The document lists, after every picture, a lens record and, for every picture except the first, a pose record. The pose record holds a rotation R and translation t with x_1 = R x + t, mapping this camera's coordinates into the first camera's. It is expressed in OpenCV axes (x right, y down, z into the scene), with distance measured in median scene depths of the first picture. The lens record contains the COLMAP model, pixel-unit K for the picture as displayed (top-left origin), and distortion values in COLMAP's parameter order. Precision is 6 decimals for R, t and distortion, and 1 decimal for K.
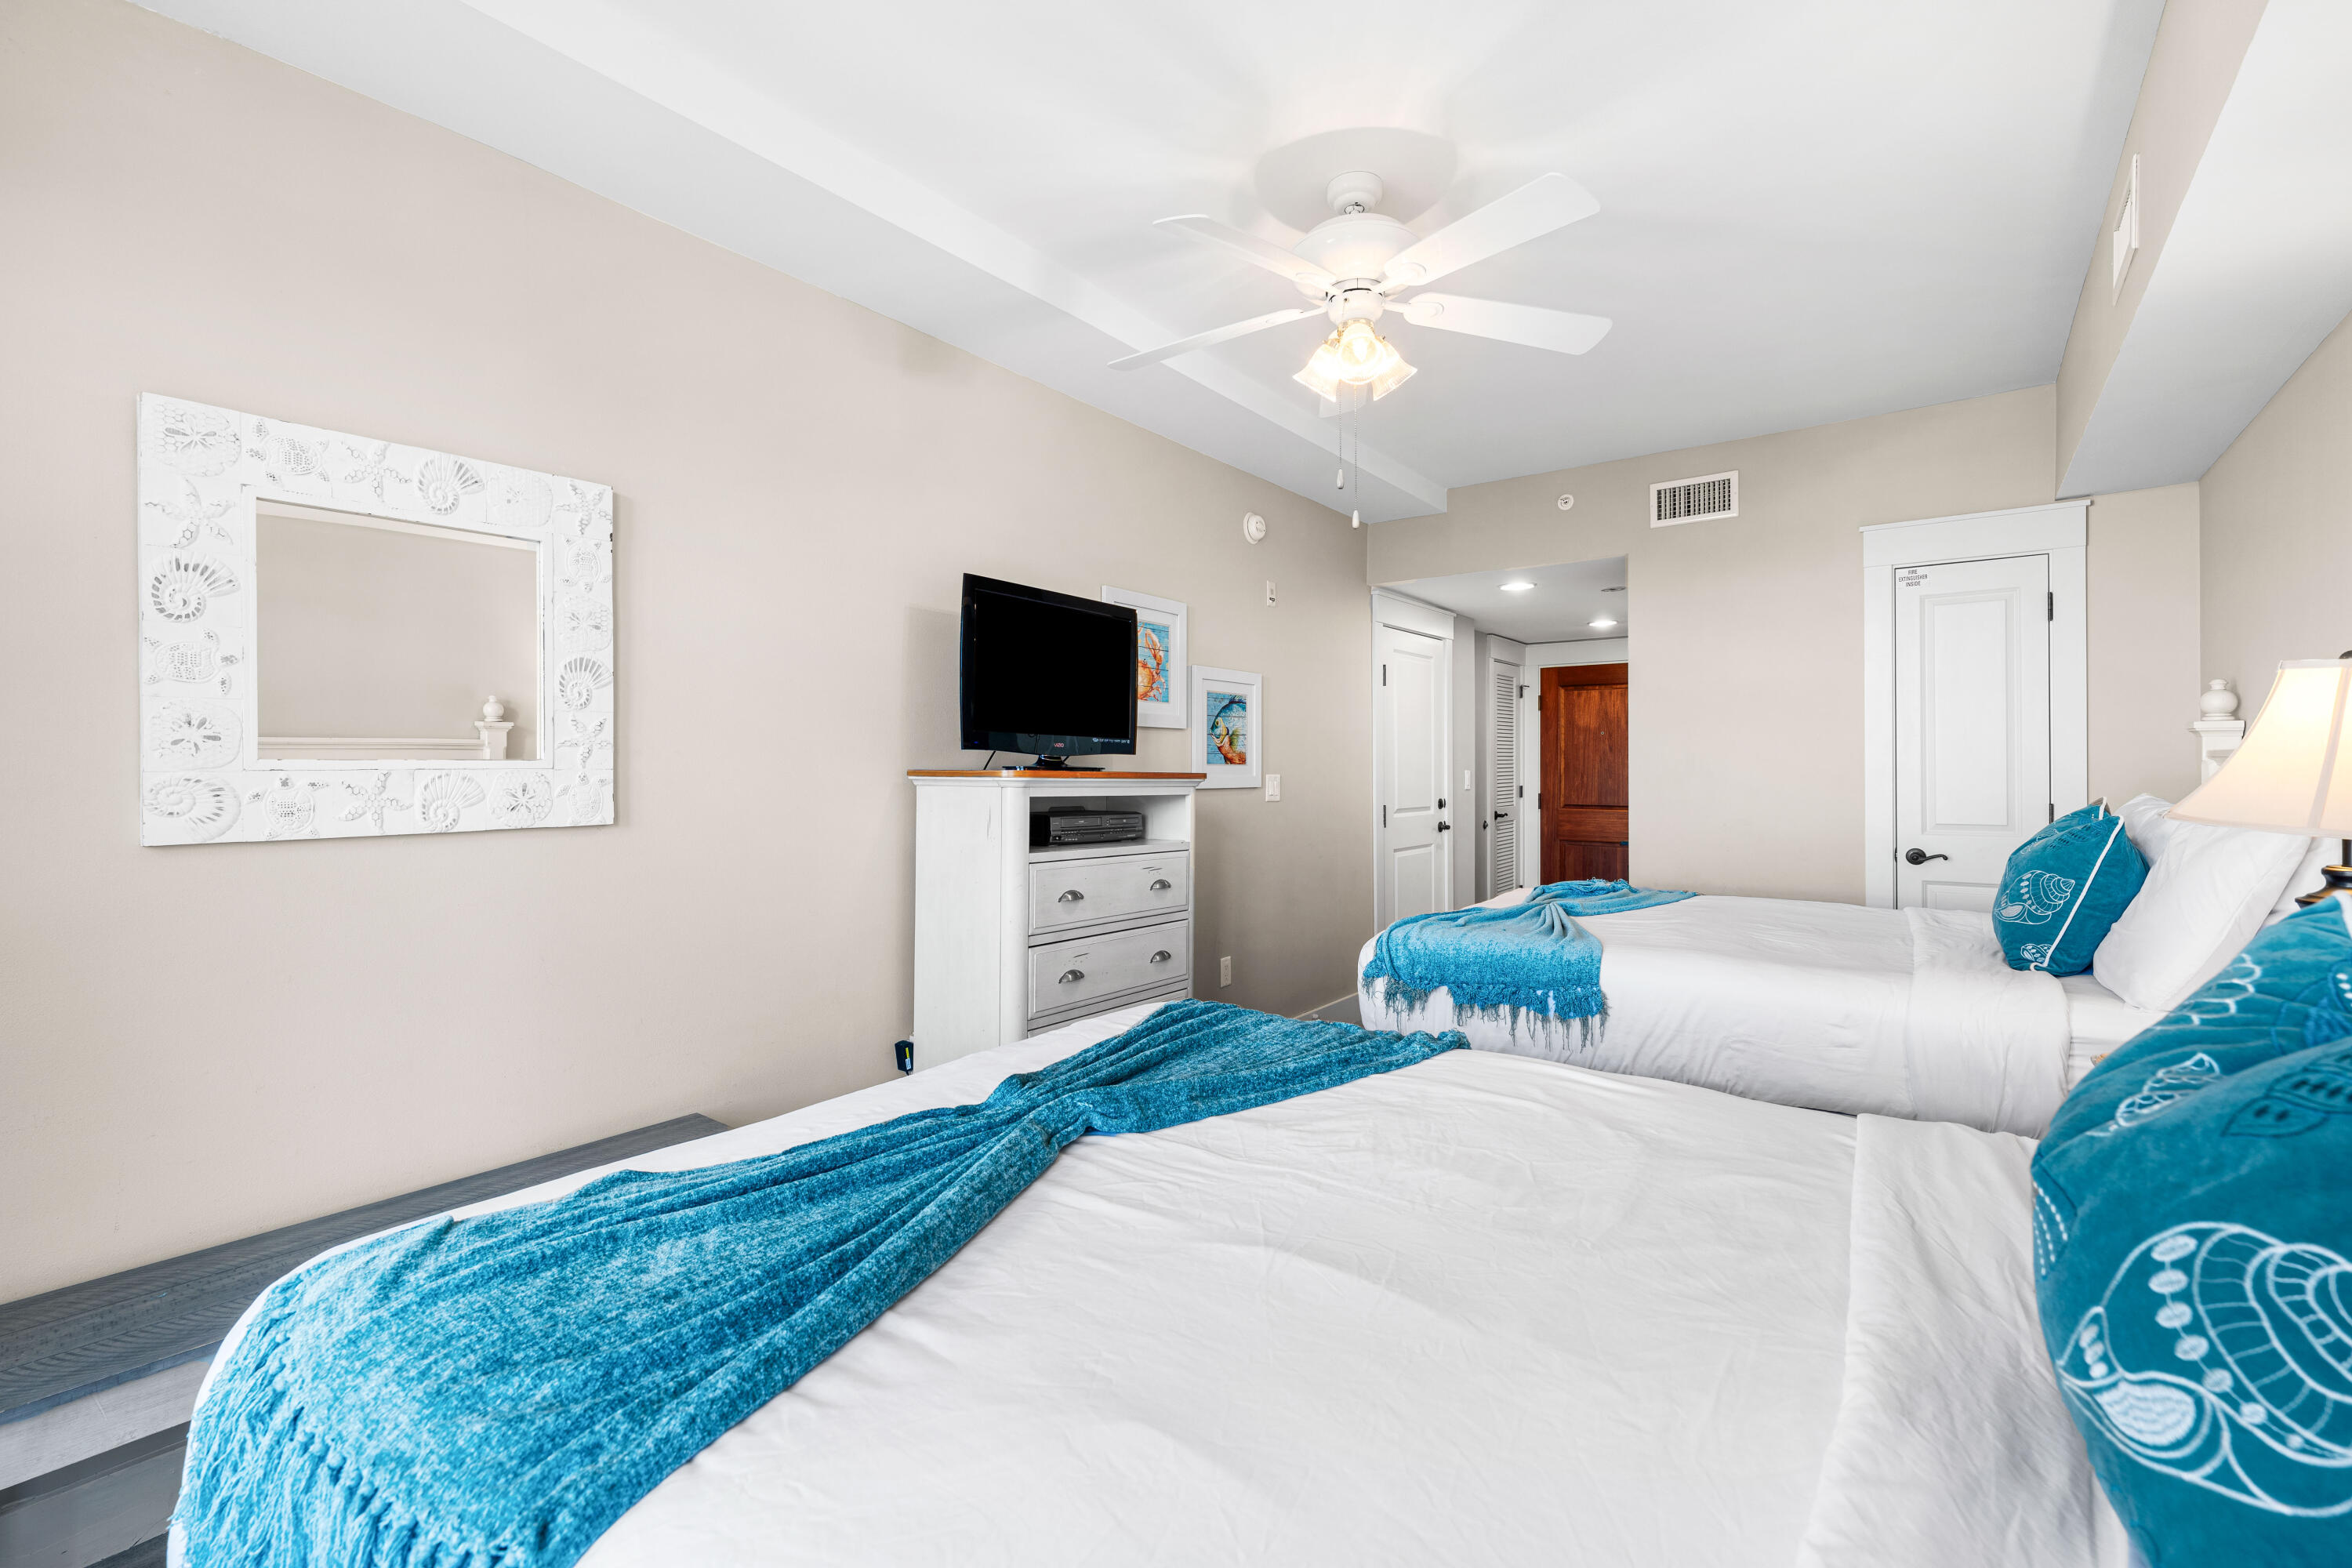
lens RADIAL K [[1043.0, 0, 1178.7], [0, 1043.0, 779.3], [0, 0, 1]] dist [-0.000311, -0.000004]
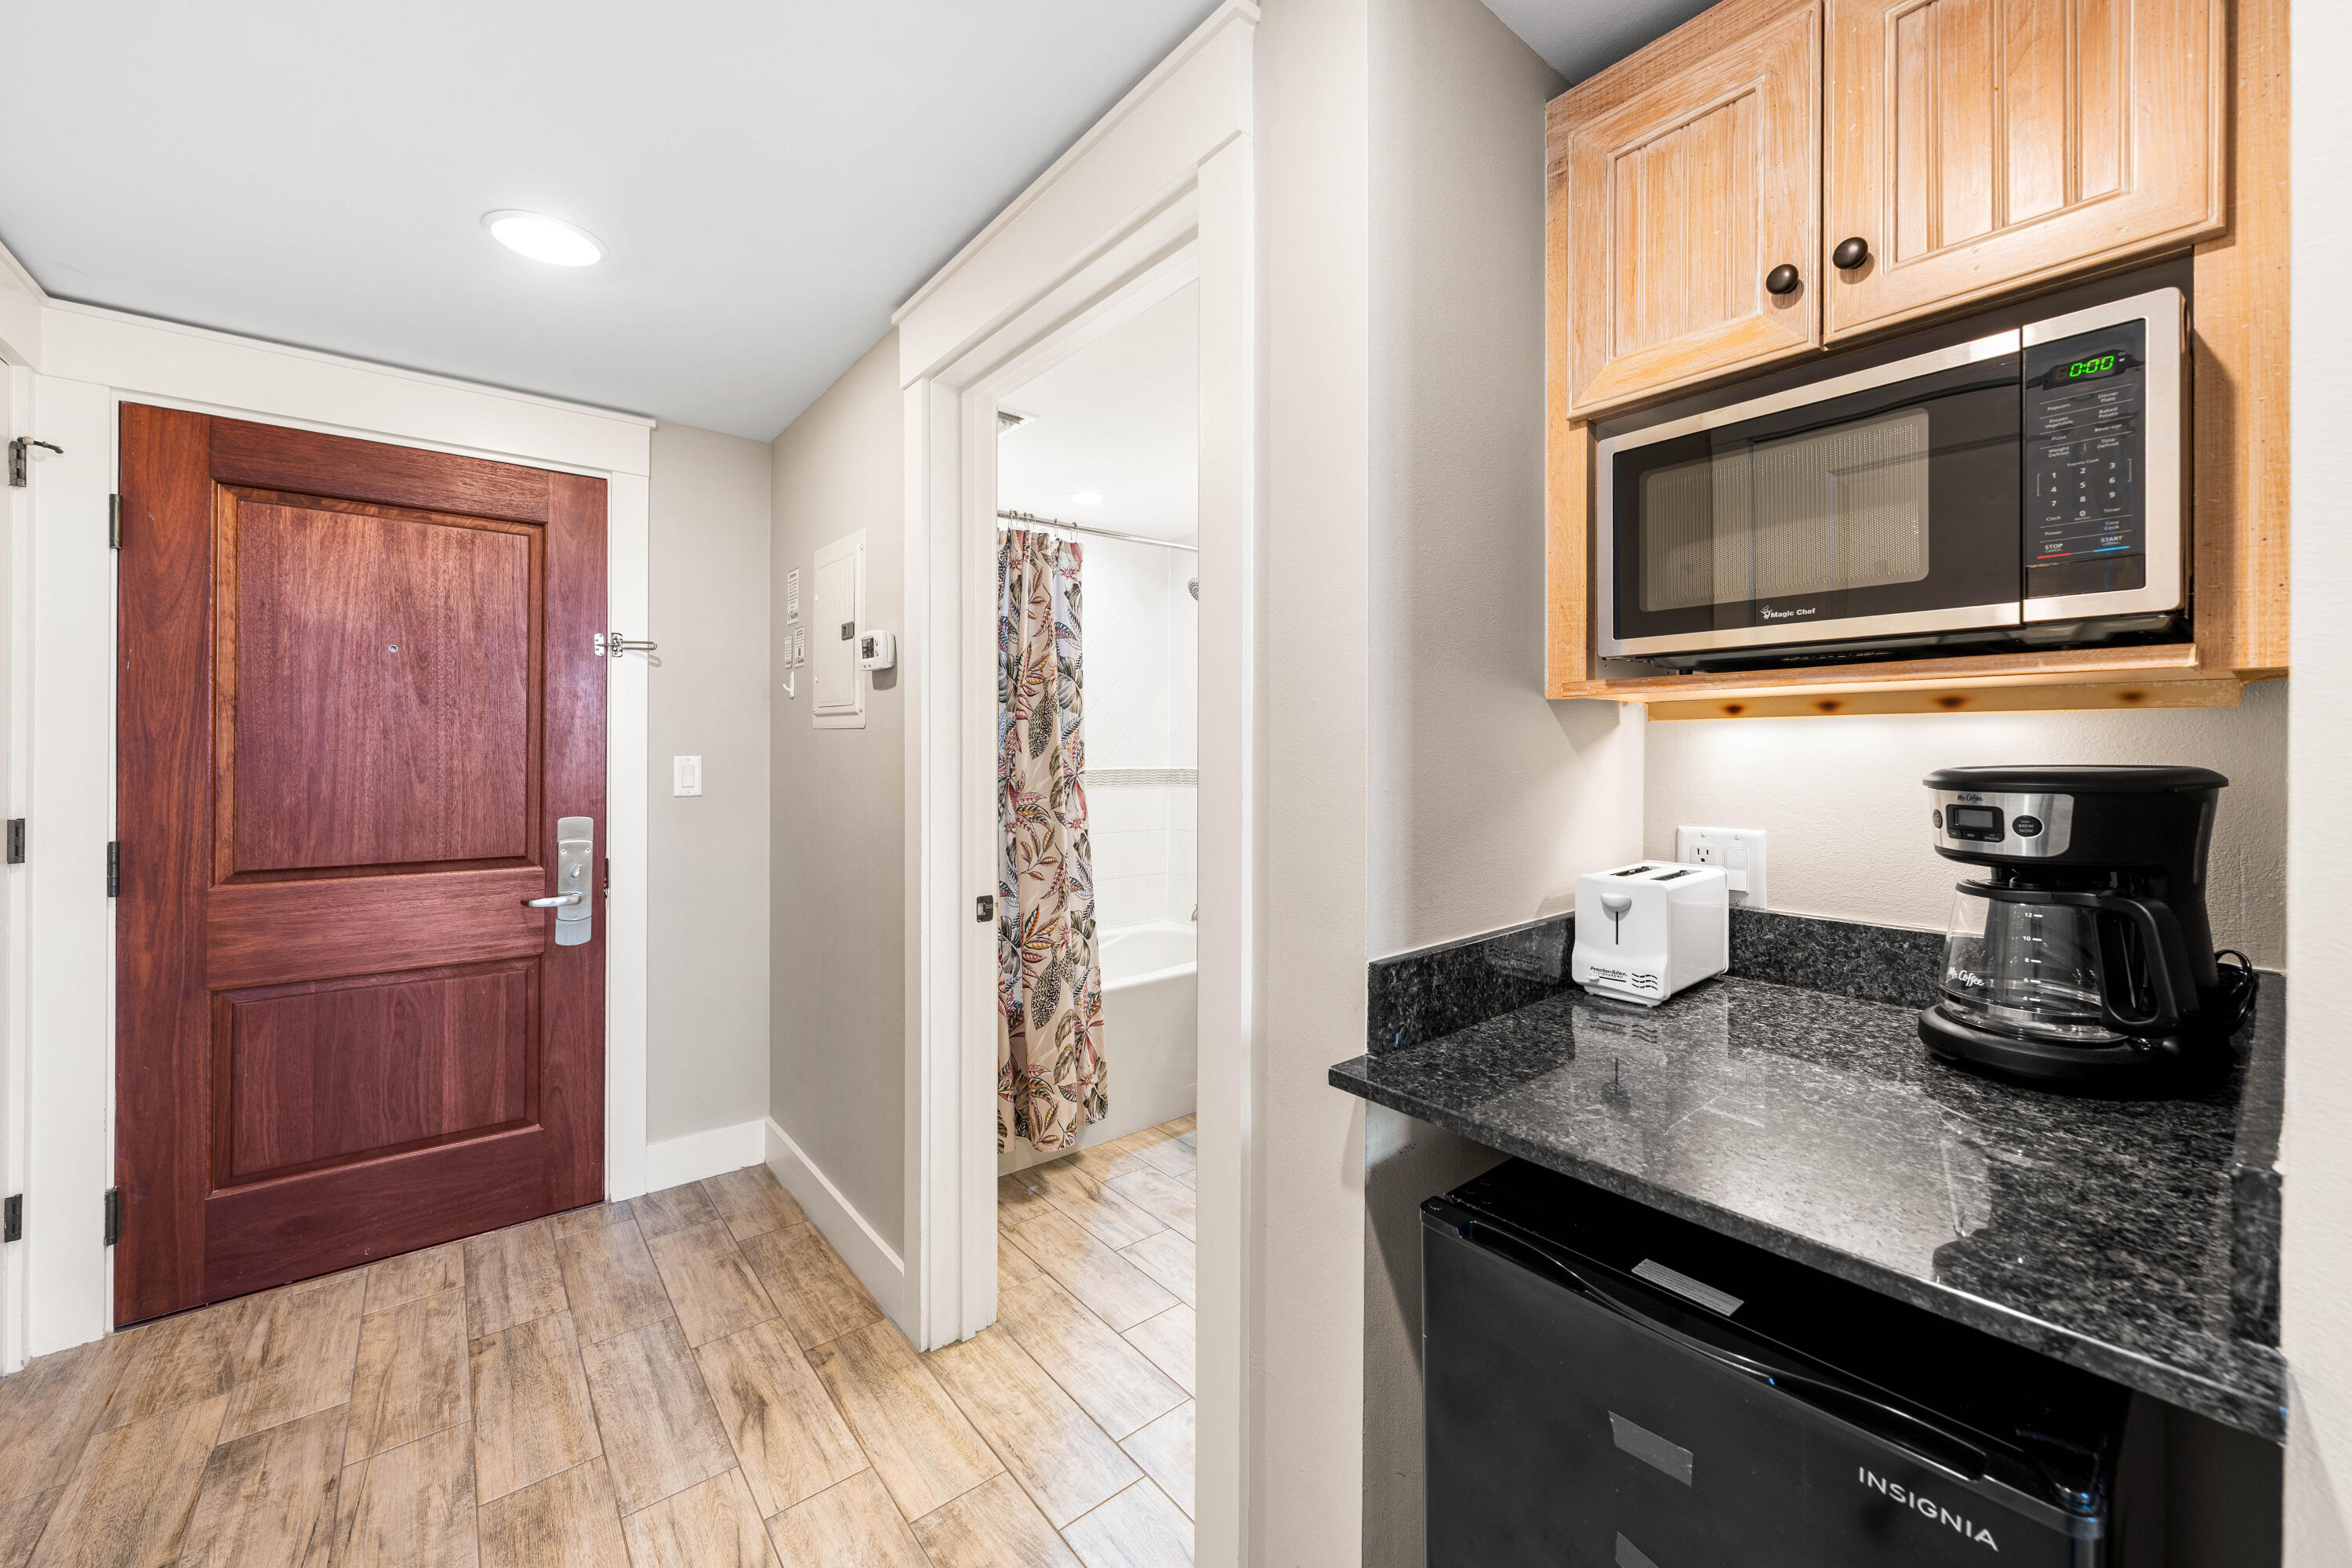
lens RADIAL K [[905.3, 0, 1160.3], [0, 905.3, 743.0], [0, 0, 1]] dist [0.002803, 0.000188]
pose [[0.261600, 0.016695, 0.965032, 0.185547], [0.004028, 0.999823, -0.018389, -0.007347], [-0.965168, 0.008697, 0.261487, 0.670622]]
